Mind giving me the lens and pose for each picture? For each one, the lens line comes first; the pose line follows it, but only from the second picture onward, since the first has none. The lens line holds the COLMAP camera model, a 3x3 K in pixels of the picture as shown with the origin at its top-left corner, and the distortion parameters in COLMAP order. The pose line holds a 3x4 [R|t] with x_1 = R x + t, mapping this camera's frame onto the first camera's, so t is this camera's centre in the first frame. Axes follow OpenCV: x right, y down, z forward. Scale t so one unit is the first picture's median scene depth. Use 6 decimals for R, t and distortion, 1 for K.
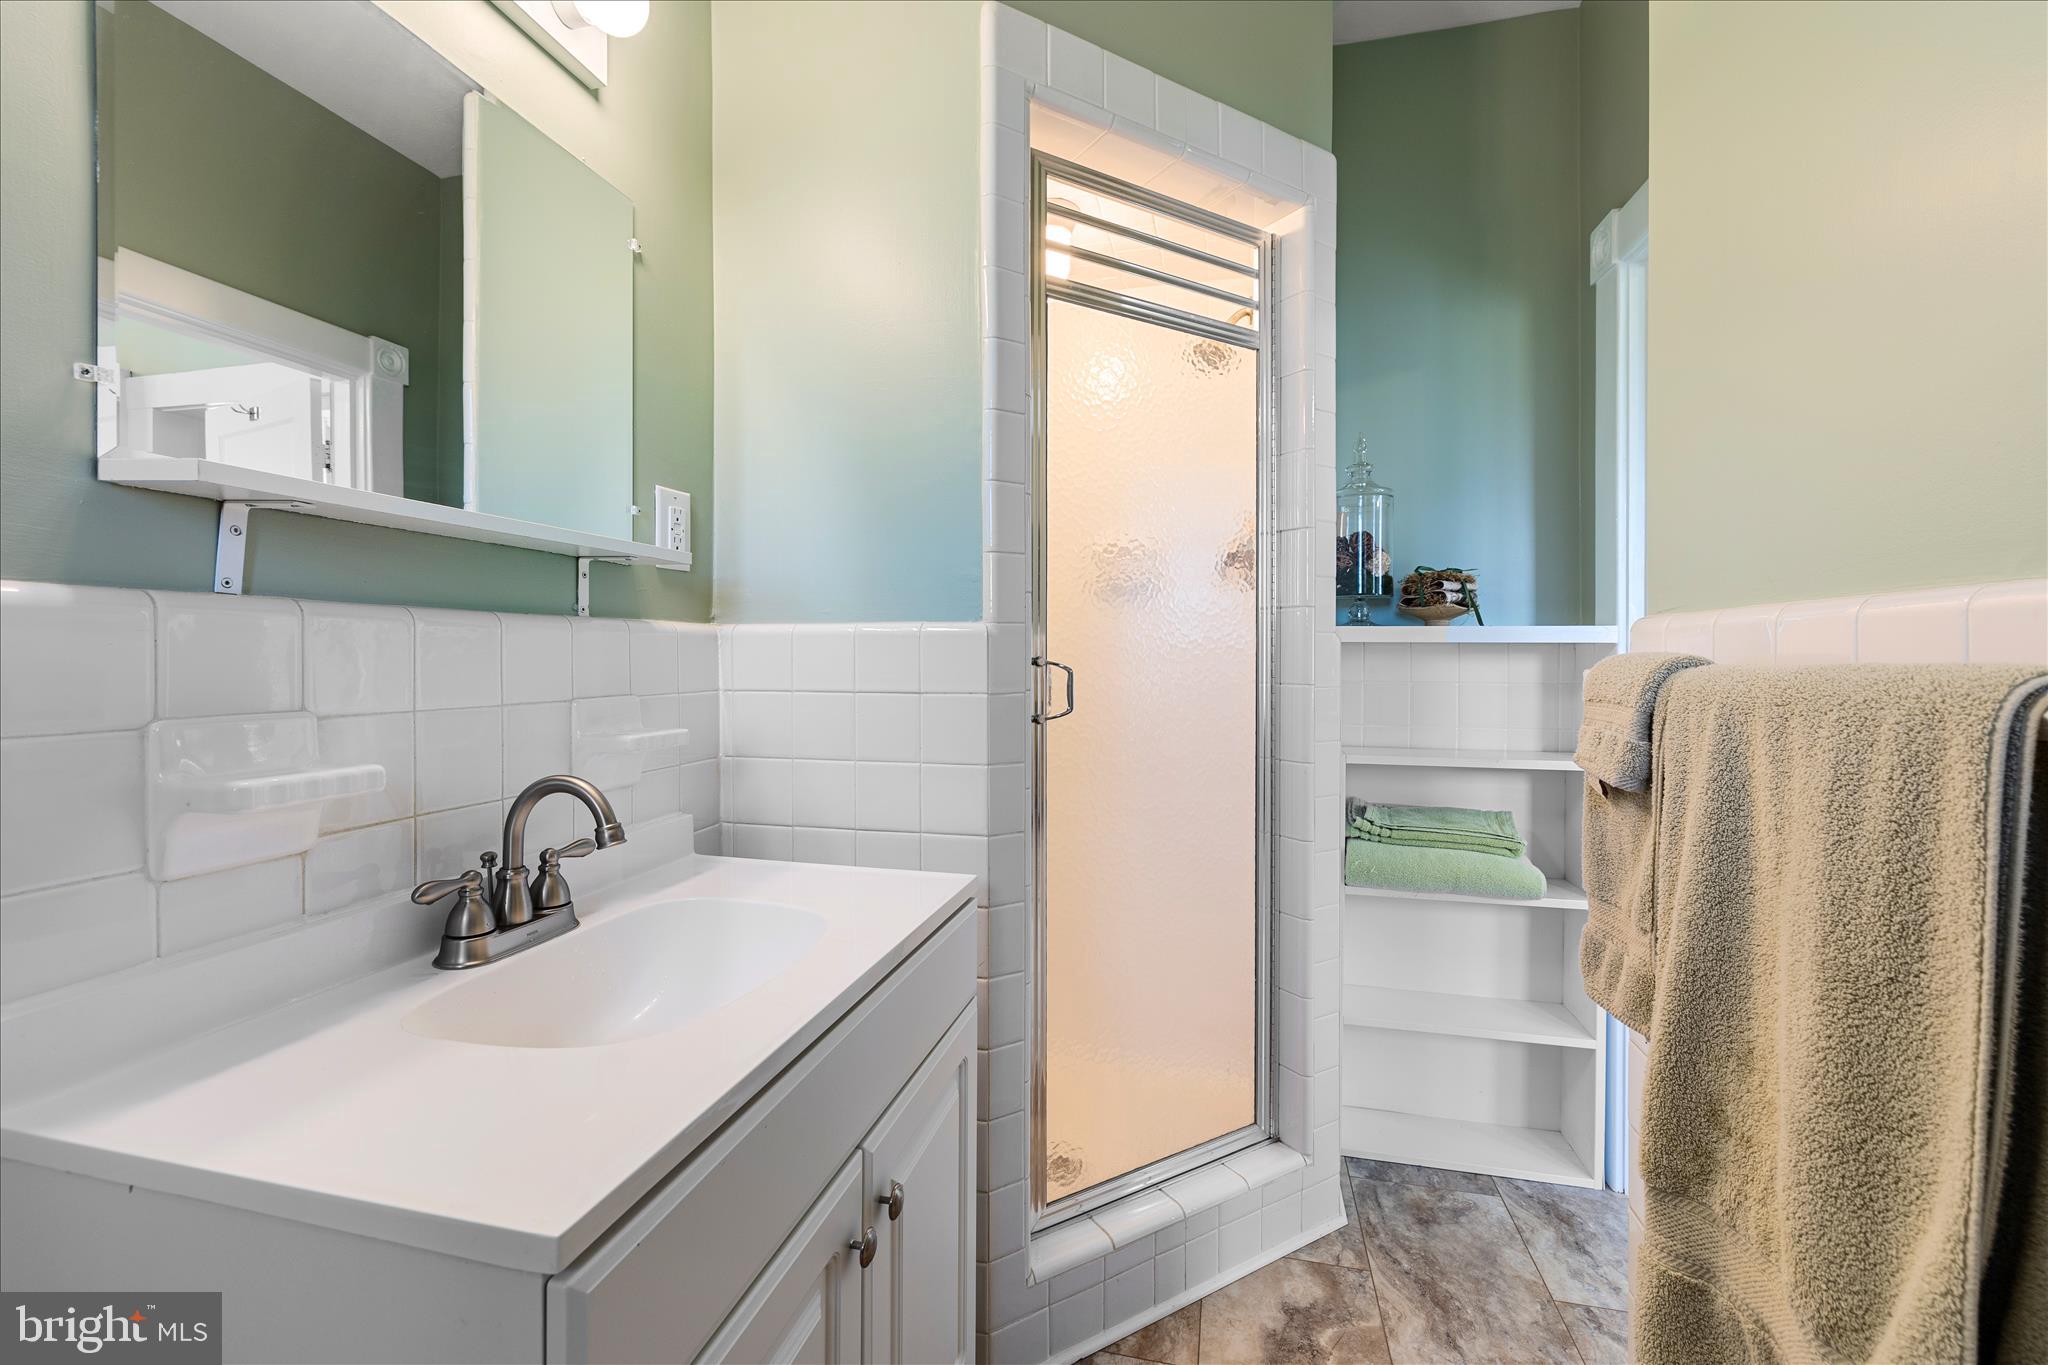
lens RADIAL K [[937.3, 0, 1013.2], [0, 937.3, 665.7], [0, 0, 1]] dist [-0.000386, -0.000022]
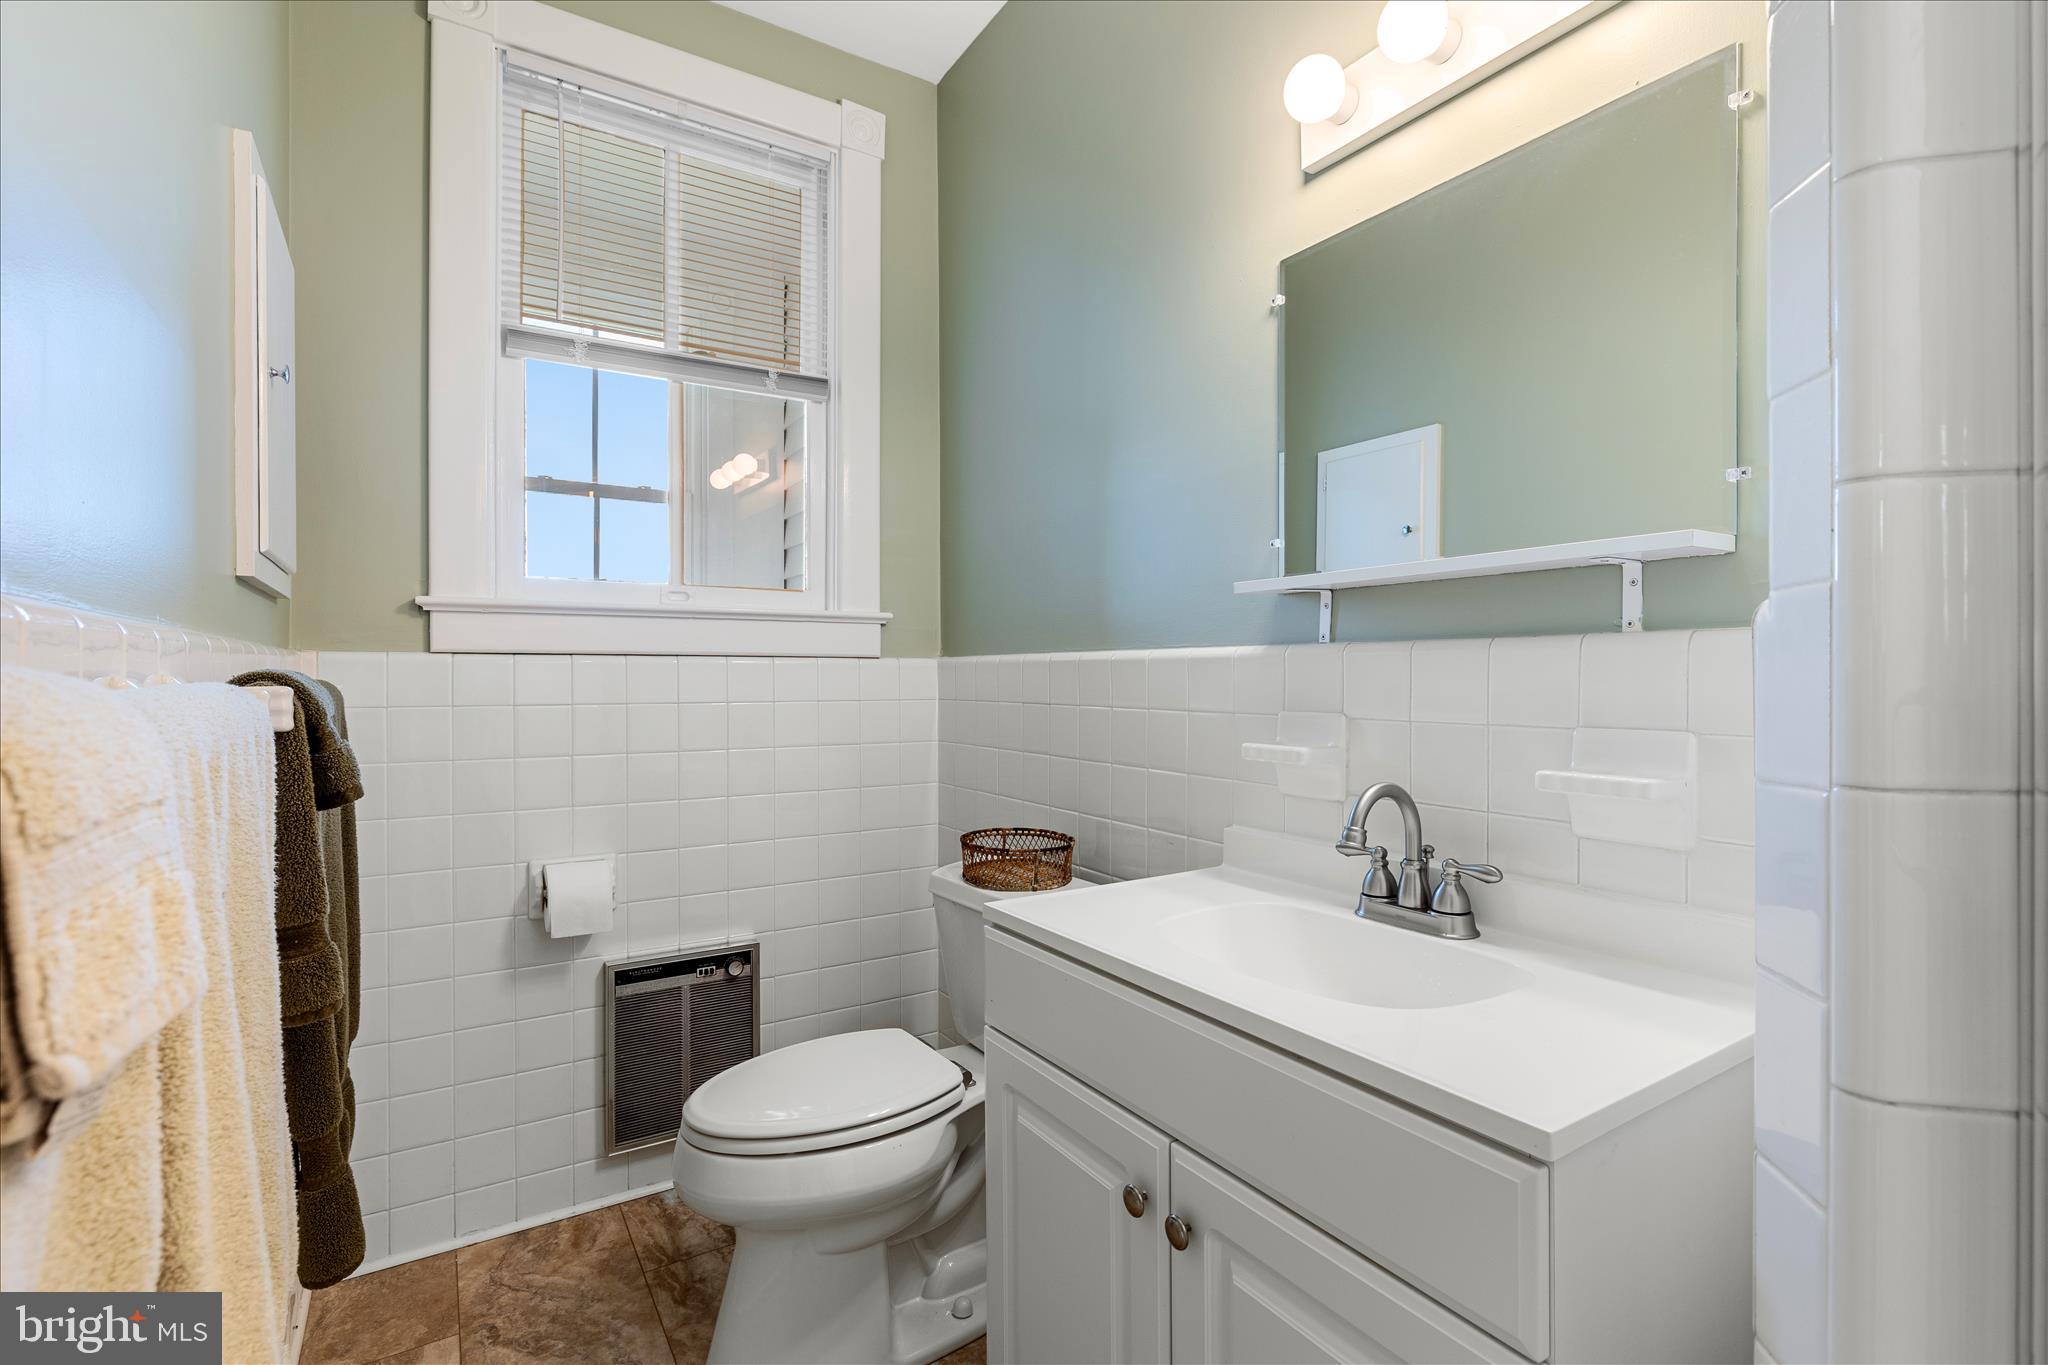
lens RADIAL K [[937.3, 0, 1017.6], [0, 937.3, 687.1], [0, 0, 1]] dist [-0.000386, -0.000022]
pose [[-0.699539, -0.018126, -0.714364, 0.770174], [-0.029064, 0.999573, 0.003099, 0.016064], [0.714003, 0.022930, -0.699767, 1.746815]]
